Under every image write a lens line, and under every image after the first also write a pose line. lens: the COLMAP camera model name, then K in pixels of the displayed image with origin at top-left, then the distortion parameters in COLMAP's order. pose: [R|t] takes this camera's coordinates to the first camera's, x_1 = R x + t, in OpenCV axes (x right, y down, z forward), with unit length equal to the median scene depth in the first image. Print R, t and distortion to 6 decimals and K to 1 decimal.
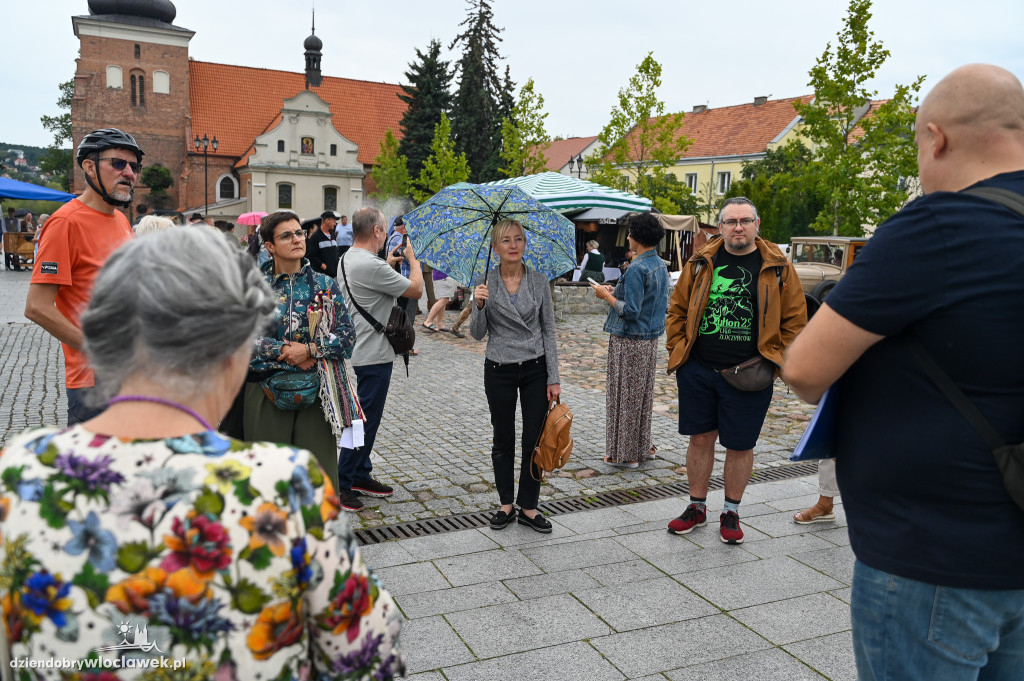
lens RADIAL K [[809.8, 0, 512.0], [0, 809.8, 340.5], [0, 0, 1]] dist [-0.001520, -0.007501]
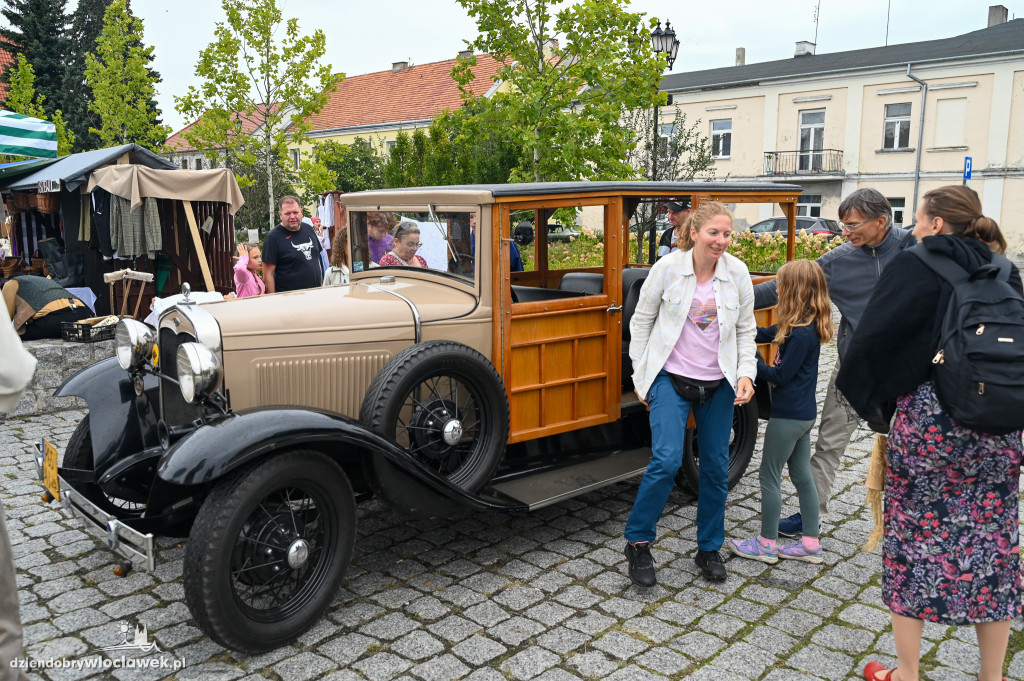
lens RADIAL K [[831.8, 0, 512.0], [0, 831.8, 340.5], [0, 0, 1]] dist [-0.006541, -0.005730]
pose [[0.951086, -0.080928, 0.298138, 0.192448], [0.075762, 0.996708, 0.028865, -0.047416], [-0.299492, -0.004865, 0.954086, 0.412935]]
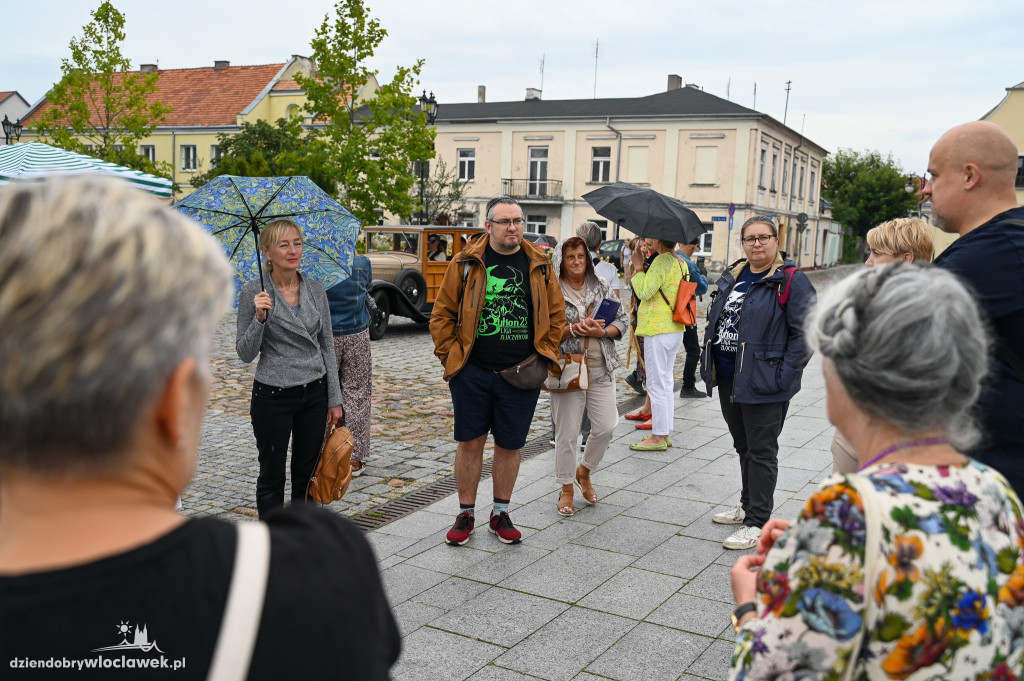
lens RADIAL K [[923.9, 0, 512.0], [0, 923.9, 340.5], [0, 0, 1]] dist [-0.008432, -0.010432]
pose [[0.820862, -0.076701, 0.565953, -0.069160], [0.074822, 0.996843, 0.026576, -0.005529], [-0.566204, 0.020530, 0.824009, 0.011232]]
